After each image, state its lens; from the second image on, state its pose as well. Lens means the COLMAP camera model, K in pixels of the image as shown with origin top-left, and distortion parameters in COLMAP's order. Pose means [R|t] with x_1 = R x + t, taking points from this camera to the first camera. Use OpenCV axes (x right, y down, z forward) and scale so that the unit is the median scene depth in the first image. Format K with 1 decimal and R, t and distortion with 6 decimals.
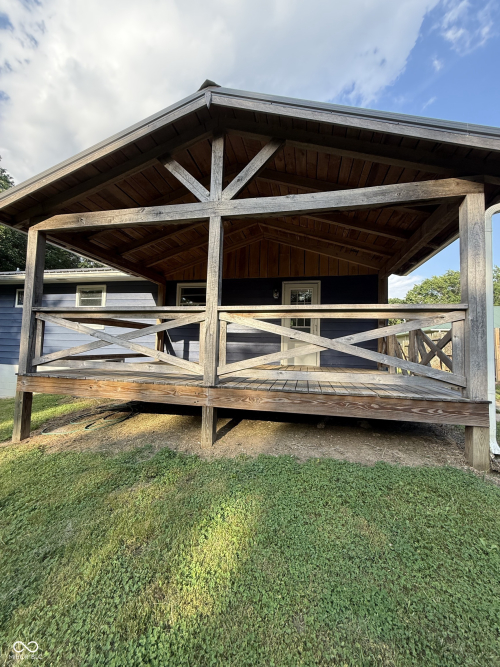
lens RADIAL K [[265.7, 0, 250.0], [0, 265.7, 333.5], [0, 0, 1]] dist [0.000756, -0.000202]
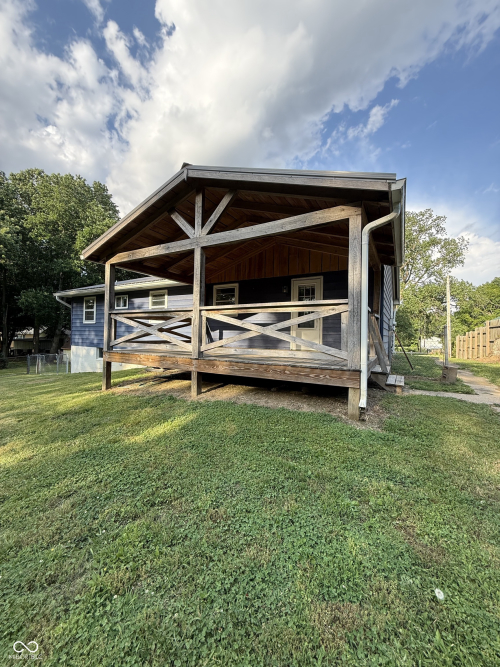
lens RADIAL K [[265.7, 0, 250.0], [0, 265.7, 333.5], [0, 0, 1]] dist [0.000756, -0.000202]
pose [[0.953116, -0.010966, -0.302407, 0.594529], [0.021837, 0.999230, 0.032592, 0.007789], [0.301816, -0.037668, 0.952622, -0.365198]]
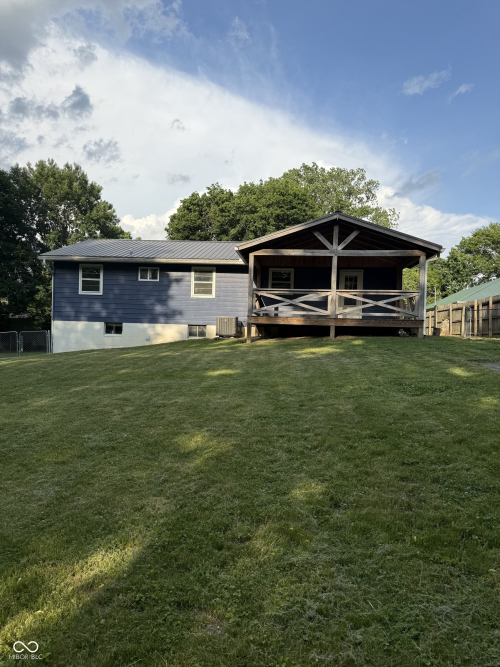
lens RADIAL K [[469.7, 0, 245.7], [0, 469.7, 334.8], [0, 0, 1]] dist [0.173236, -0.354399]
pose [[0.993556, 0.002419, 0.113318, -1.541795], [-0.008532, 0.998532, 0.053493, 0.105408], [-0.113022, -0.054115, 0.992118, -3.629812]]
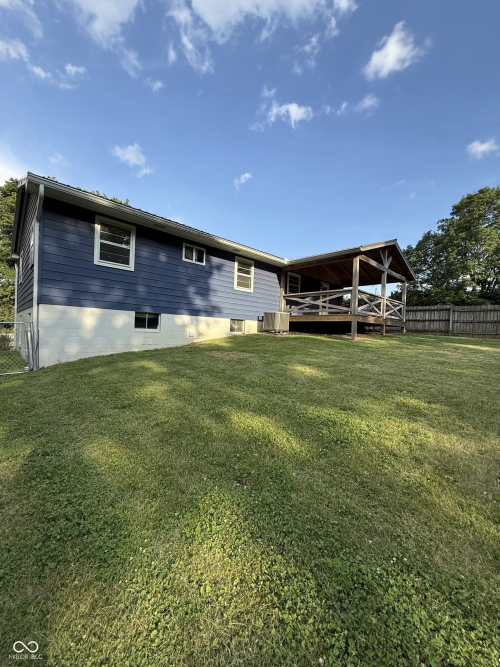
lens RADIAL K [[265.7, 0, 250.0], [0, 265.7, 333.5], [0, 0, 1]] dist [0.000756, -0.000202]
pose [[0.556241, -0.012990, 0.830919, -4.012258], [-0.058793, 0.996757, 0.054941, 0.285716], [-0.828939, -0.079413, 0.553674, 0.460366]]
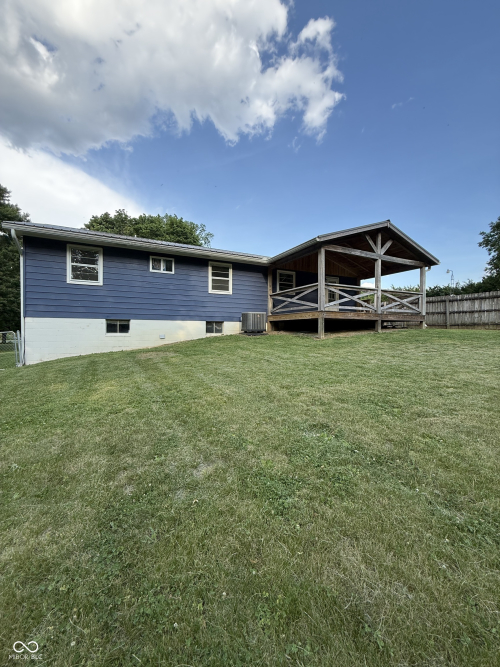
lens RADIAL K [[265.7, 0, 250.0], [0, 265.7, 333.5], [0, 0, 1]] dist [0.000756, -0.000202]
pose [[0.783249, -0.032740, 0.620845, -3.189835], [-0.012317, 0.997599, 0.068146, 0.223734], [-0.621586, -0.061022, 0.780966, -0.521045]]
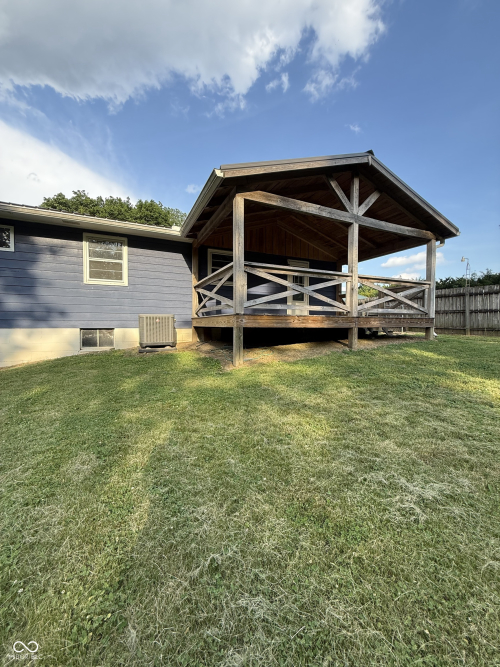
lens RADIAL K [[261.9, 0, 251.9], [0, 261.9, 332.9], [0, 0, 1]] dist [-0.000465, -0.000122]
pose [[0.799461, -0.045164, 0.599018, -1.745986], [-0.010427, 0.995976, 0.089010, 0.143984], [-0.600627, -0.077406, 0.795773, -0.045477]]
